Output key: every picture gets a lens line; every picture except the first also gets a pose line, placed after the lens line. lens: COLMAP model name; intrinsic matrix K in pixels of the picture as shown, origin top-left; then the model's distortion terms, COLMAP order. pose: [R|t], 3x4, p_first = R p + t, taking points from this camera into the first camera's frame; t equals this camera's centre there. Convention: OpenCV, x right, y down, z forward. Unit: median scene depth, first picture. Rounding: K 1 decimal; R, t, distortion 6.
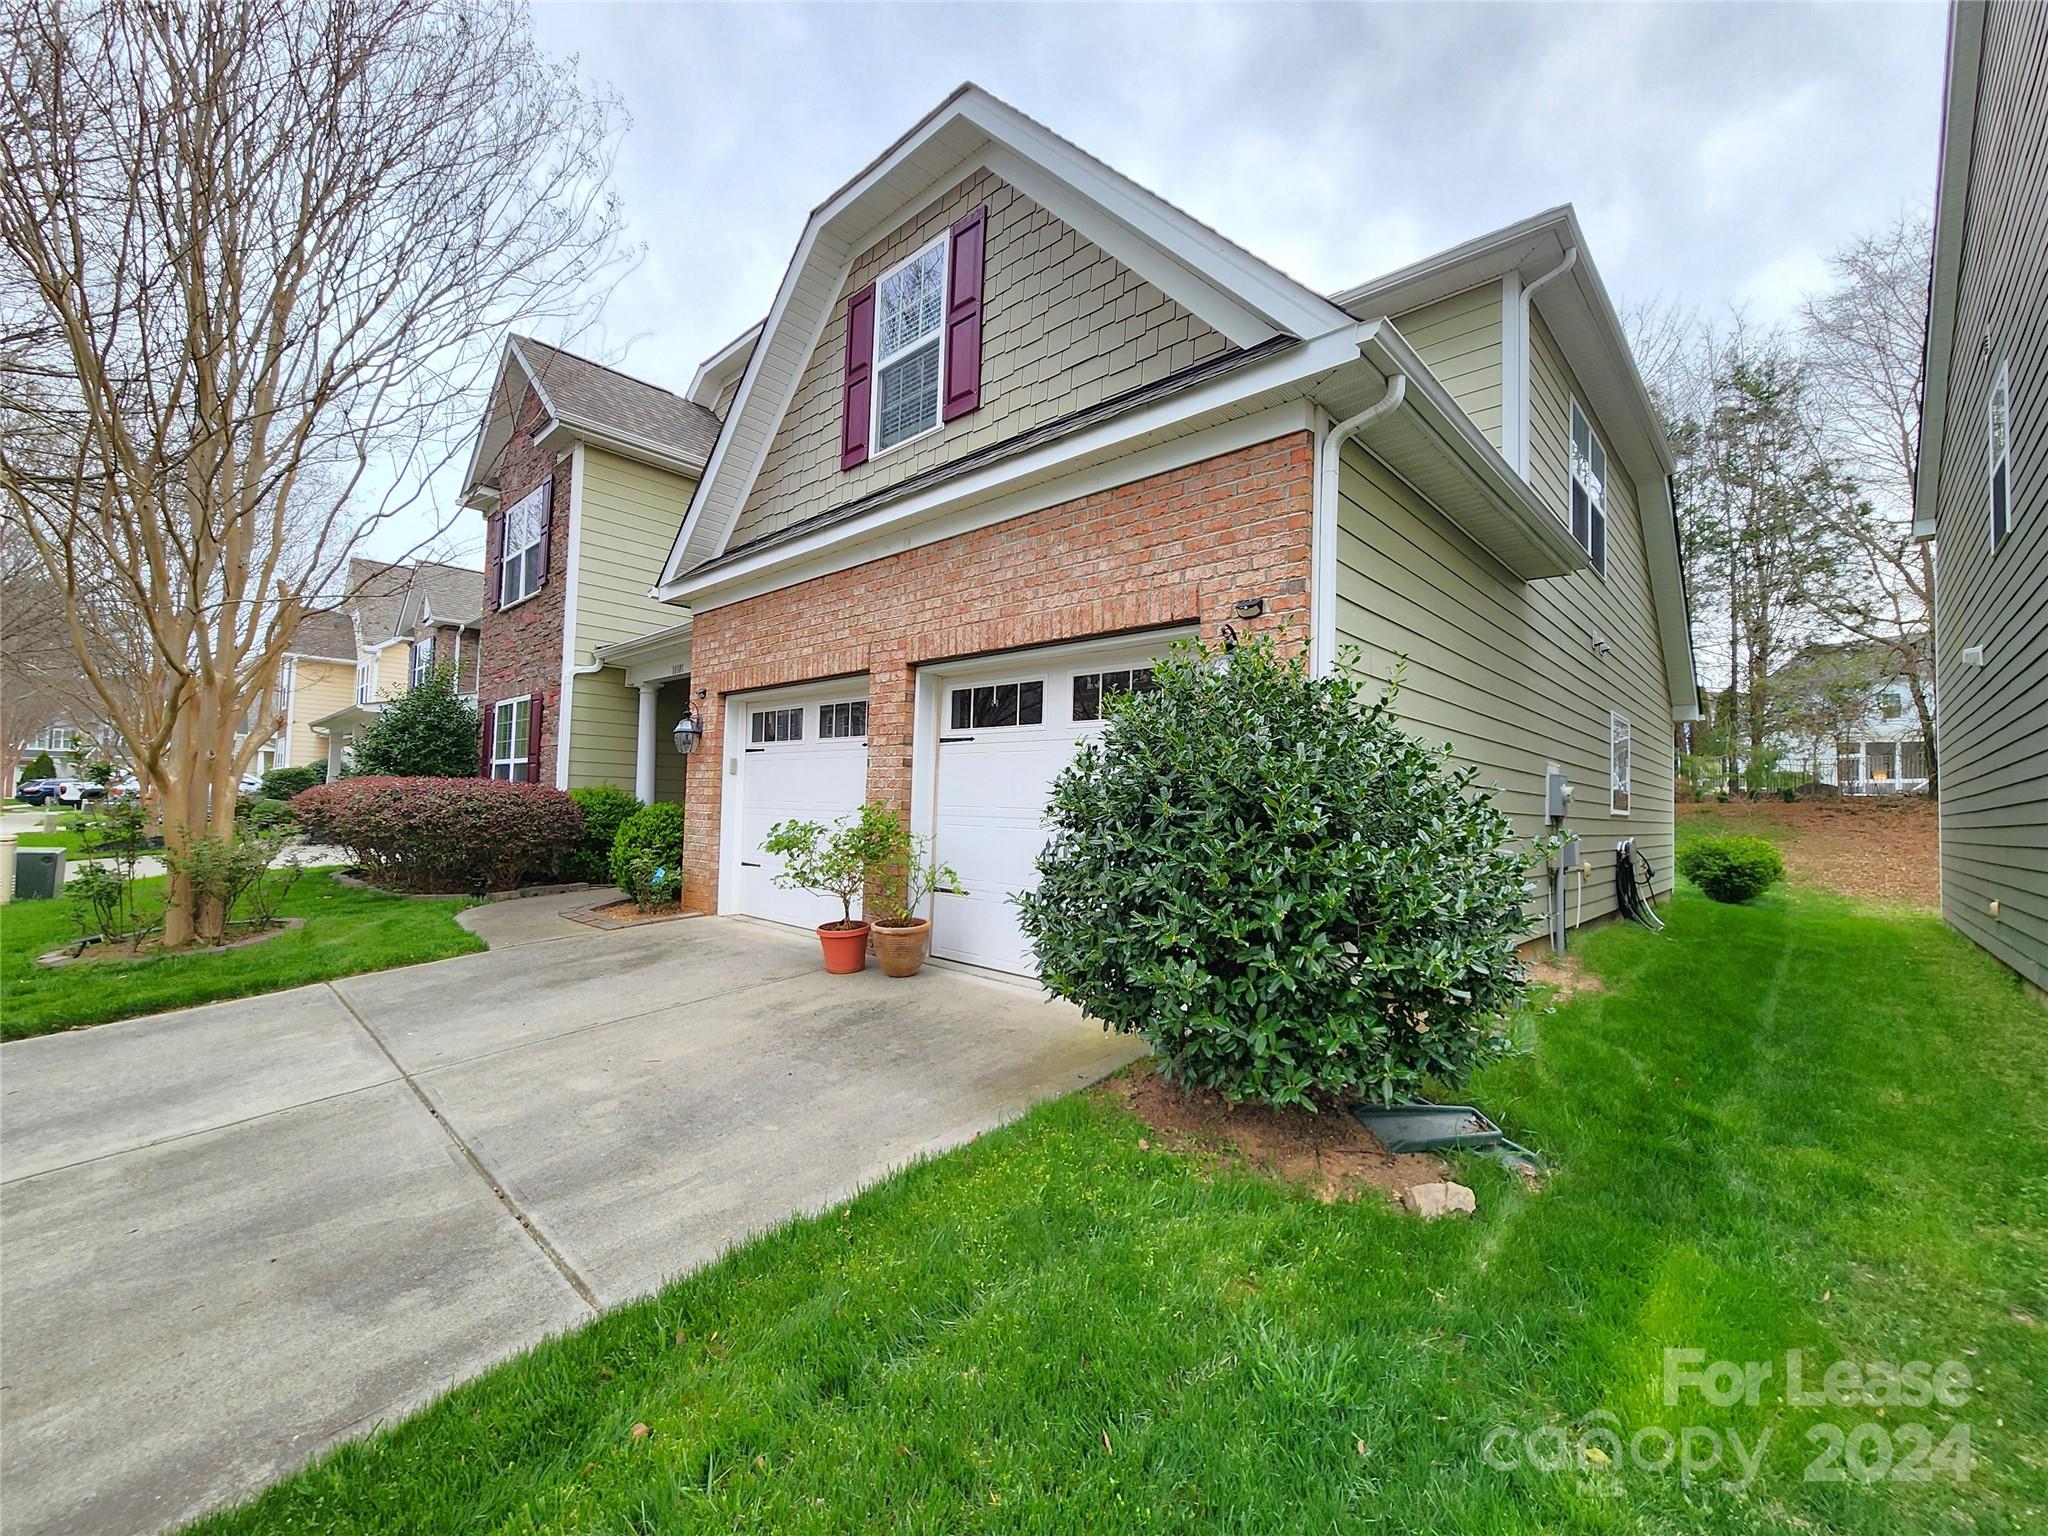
lens RADIAL K [[840.2, 0, 1023.3], [0, 840.2, 773.8], [0, 0, 1]] dist [0.000869, 0.000311]
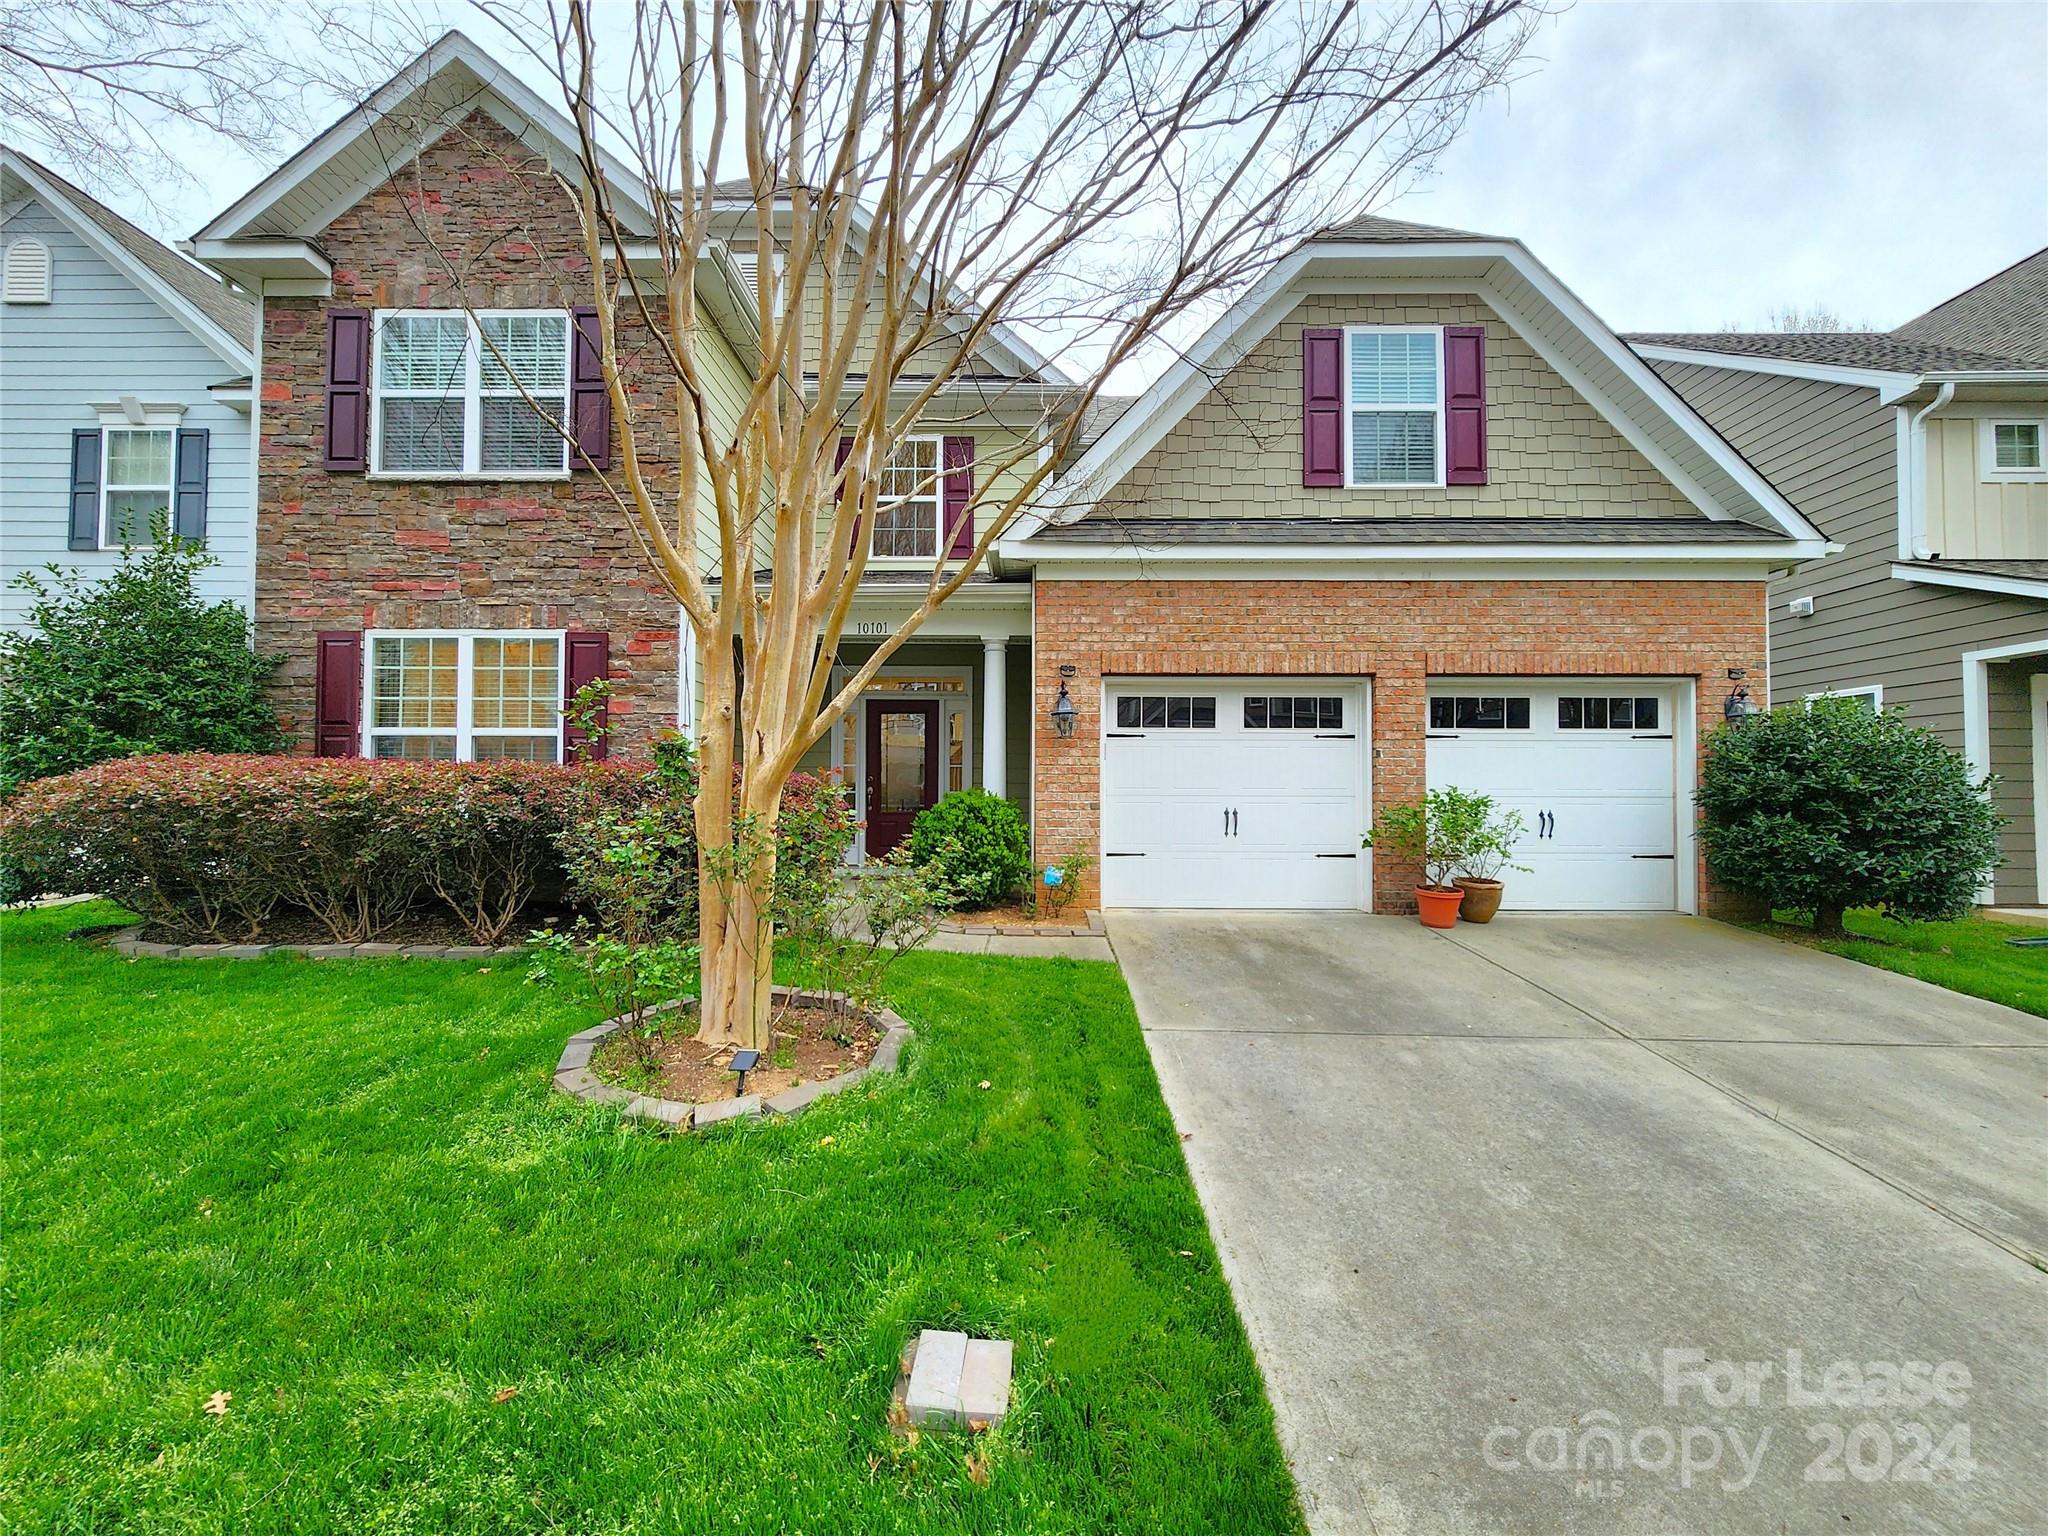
lens RADIAL K [[827.6, 0, 1022.4], [0, 827.6, 783.8], [0, 0, 1]] dist [-0.001451, -0.000005]
pose [[0.729845, -0.008784, 0.683556, -1.423590], [-0.011139, 0.999632, 0.024740, 0.006712], [-0.683522, -0.025671, 0.729479, 0.527031]]
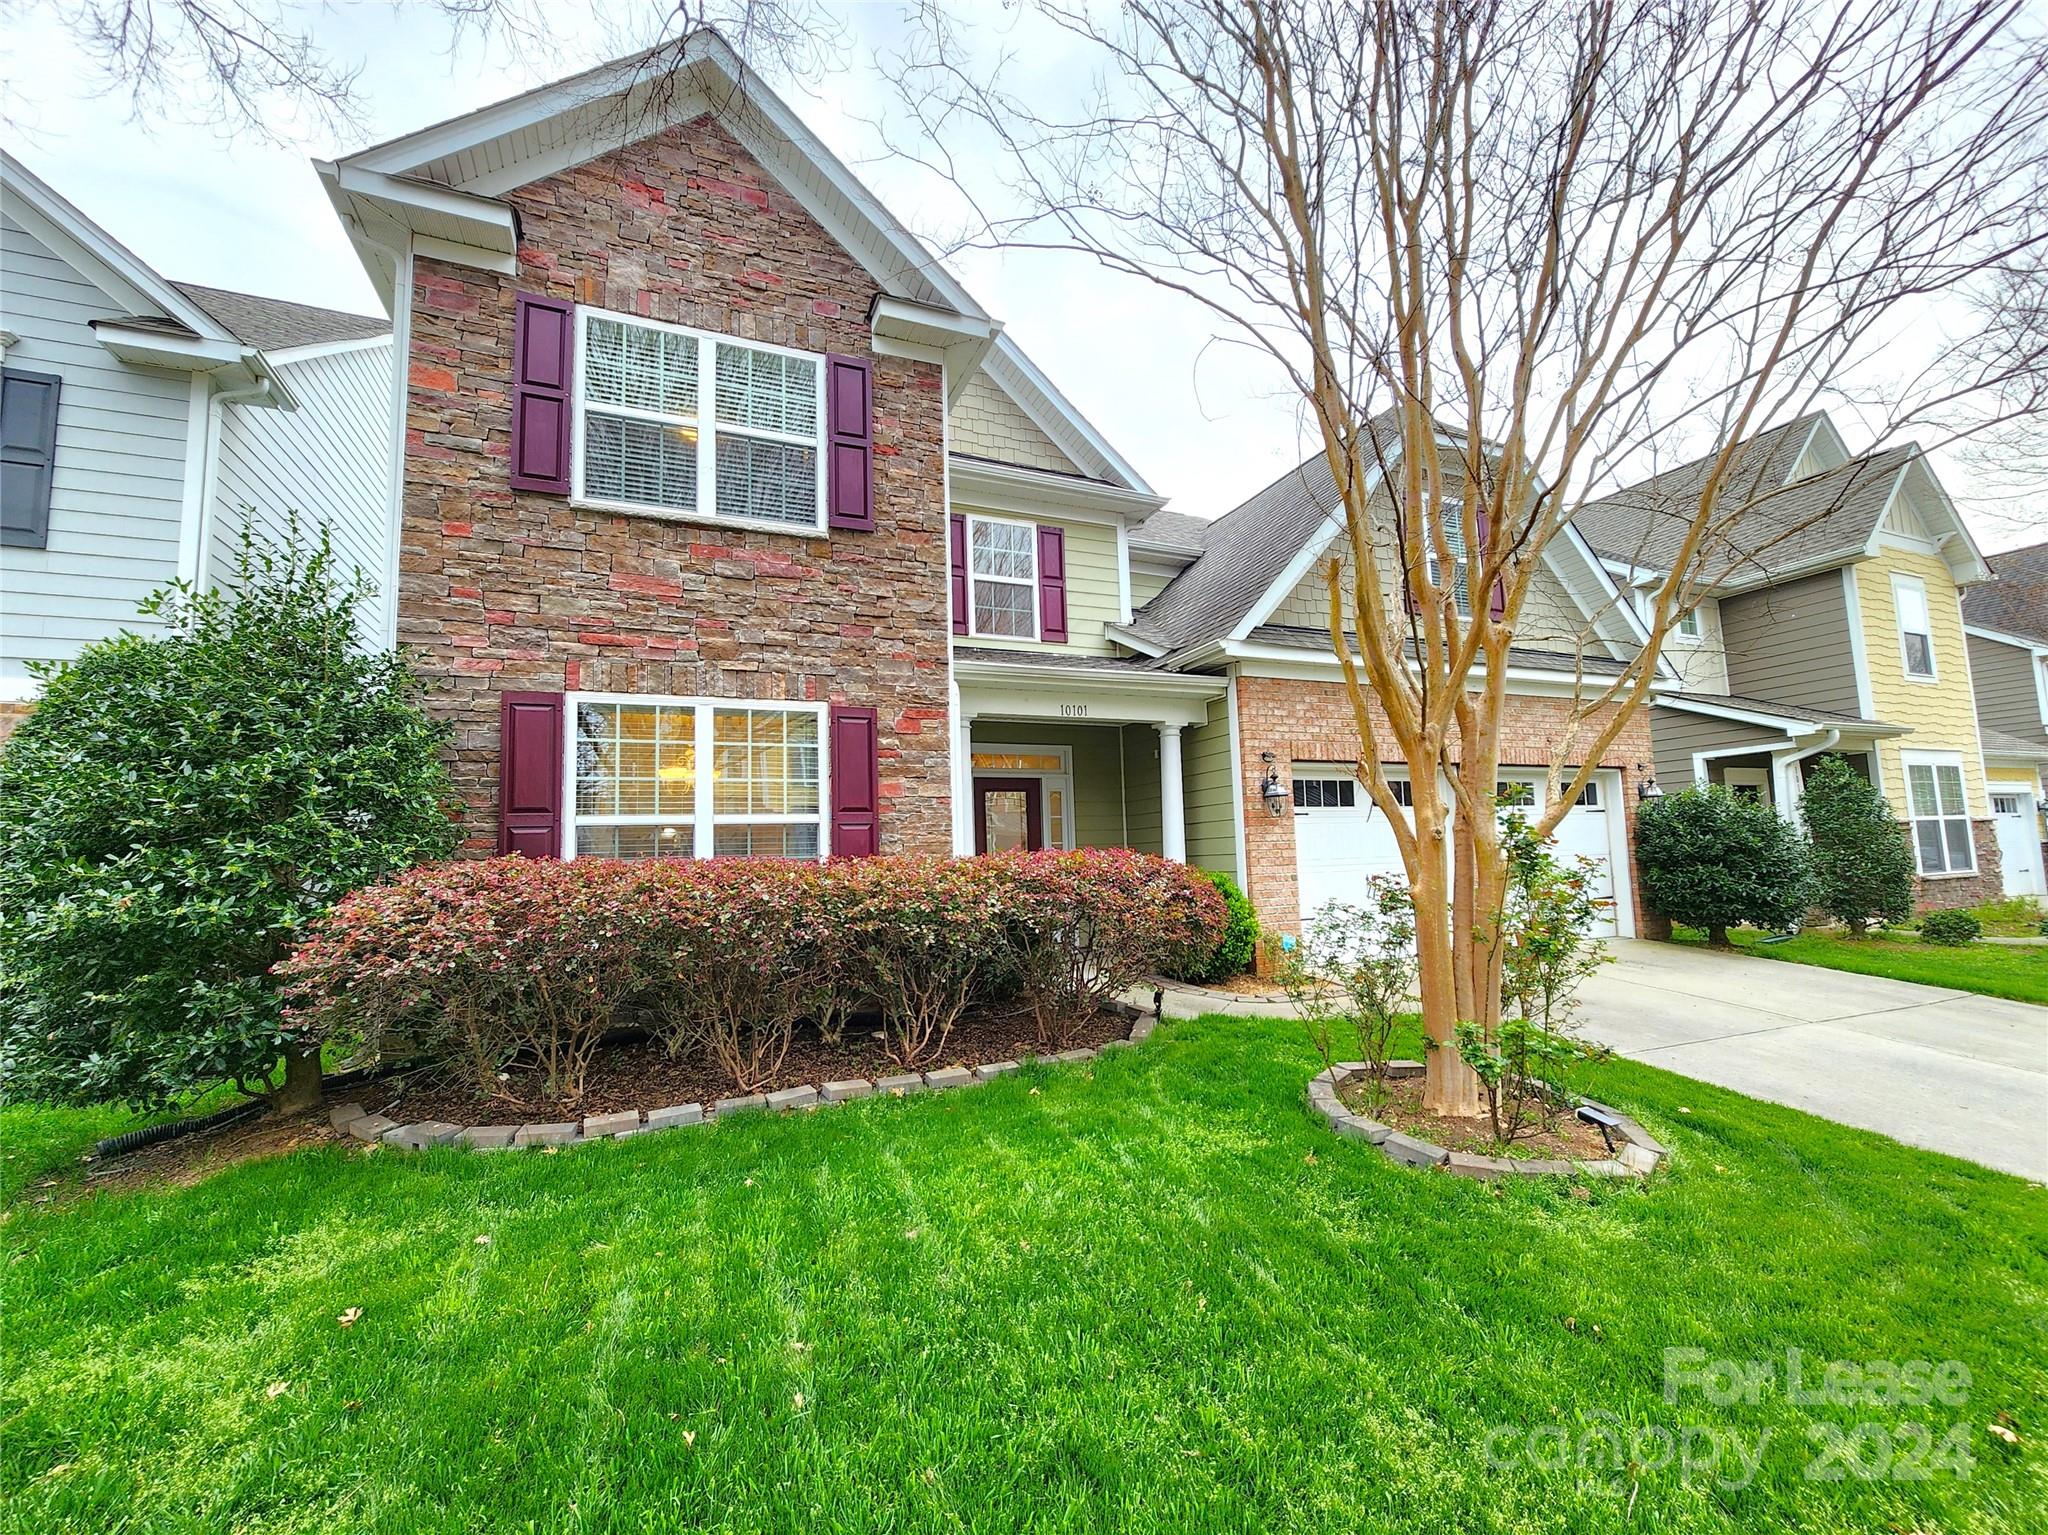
lens RADIAL K [[828.3, 0, 1023.9], [0, 828.3, 786.7], [0, 0, 1]] dist [-0.002147, -0.000717]
pose [[0.395843, 0.042047, 0.917355, -1.964044], [0.007157, 0.998780, -0.048867, -0.018319], [-0.918290, 0.025909, 0.395059, 1.219657]]
